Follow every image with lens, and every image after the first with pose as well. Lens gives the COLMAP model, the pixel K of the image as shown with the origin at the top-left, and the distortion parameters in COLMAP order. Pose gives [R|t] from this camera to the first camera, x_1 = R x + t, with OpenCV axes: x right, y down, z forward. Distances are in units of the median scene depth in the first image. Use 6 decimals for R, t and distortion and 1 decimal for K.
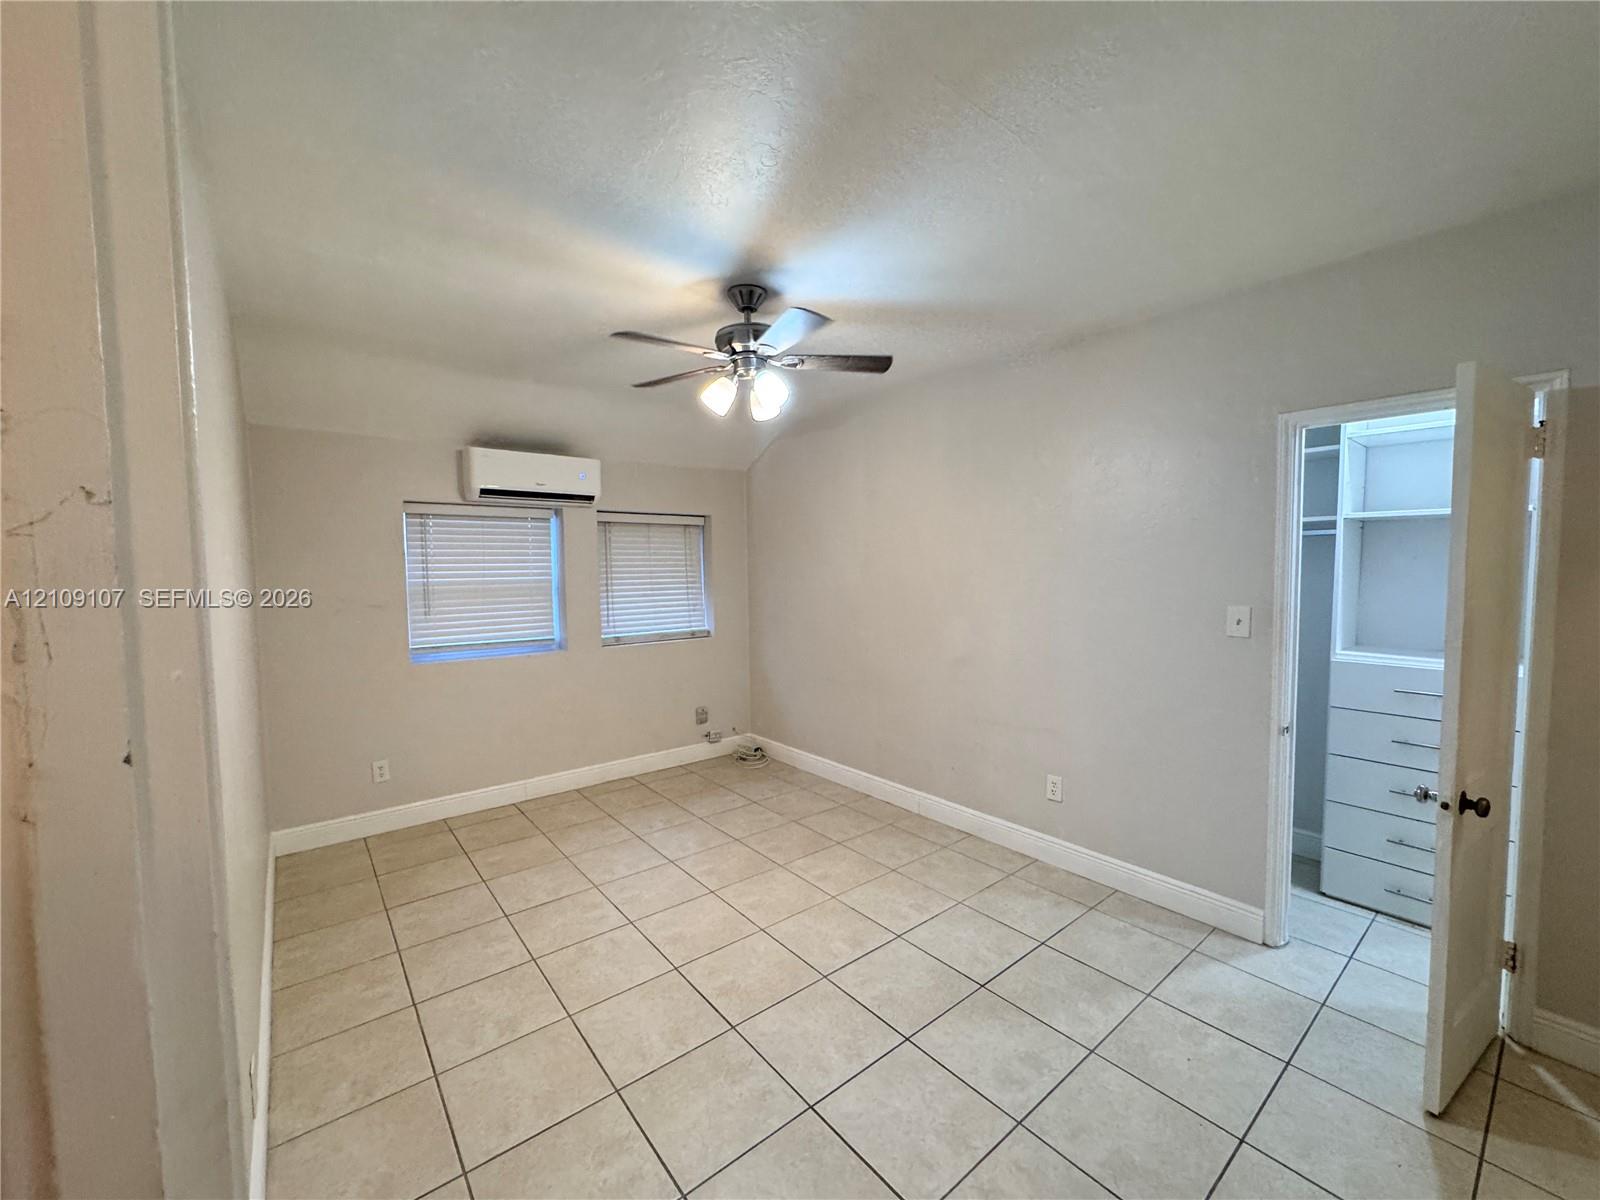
lens RADIAL K [[637.1, 0, 801.0], [0, 637.1, 604.2], [0, 0, 1]] dist [-0.003932, -0.000012]
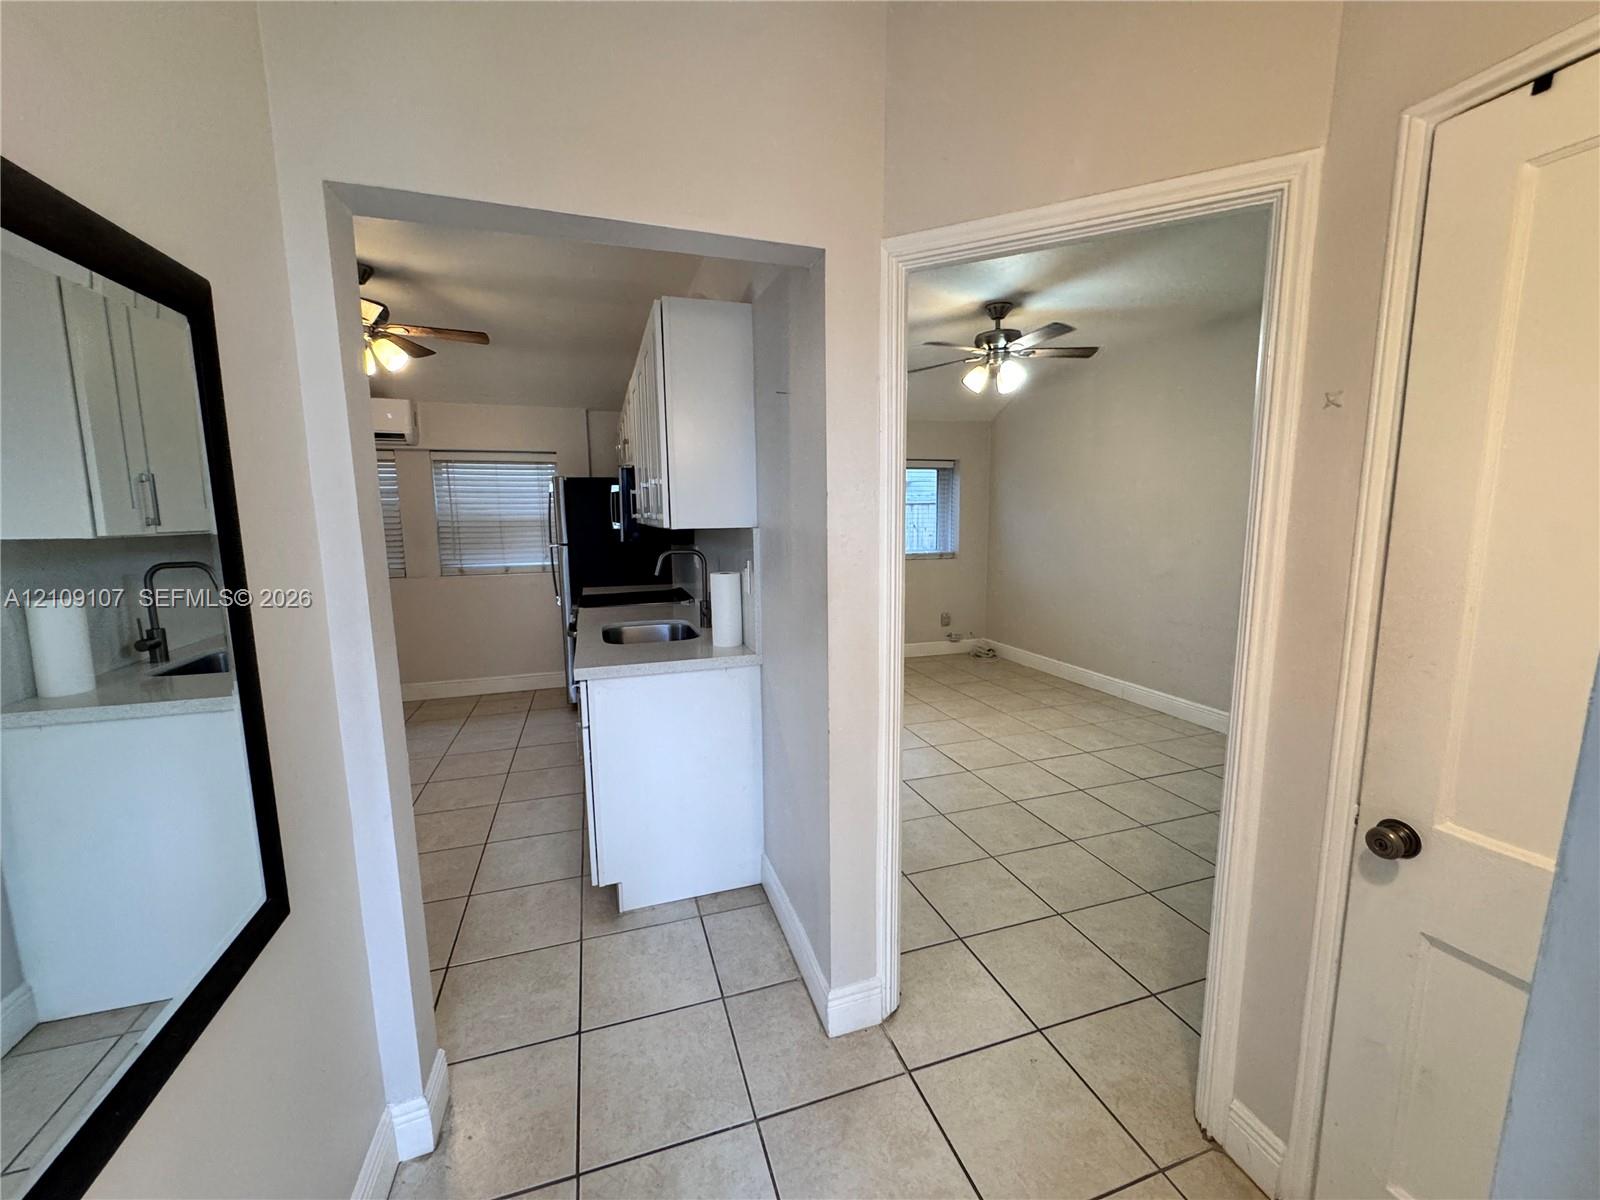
lens RADIAL K [[637.1, 0, 801.0], [0, 637.1, 604.2], [0, 0, 1]] dist [-0.003932, -0.000012]
pose [[0.934452, 0.050223, -0.352528, 0.032124], [-0.020427, 0.995934, 0.087740, 0.059294], [0.355501, -0.074788, 0.931679, -0.441500]]
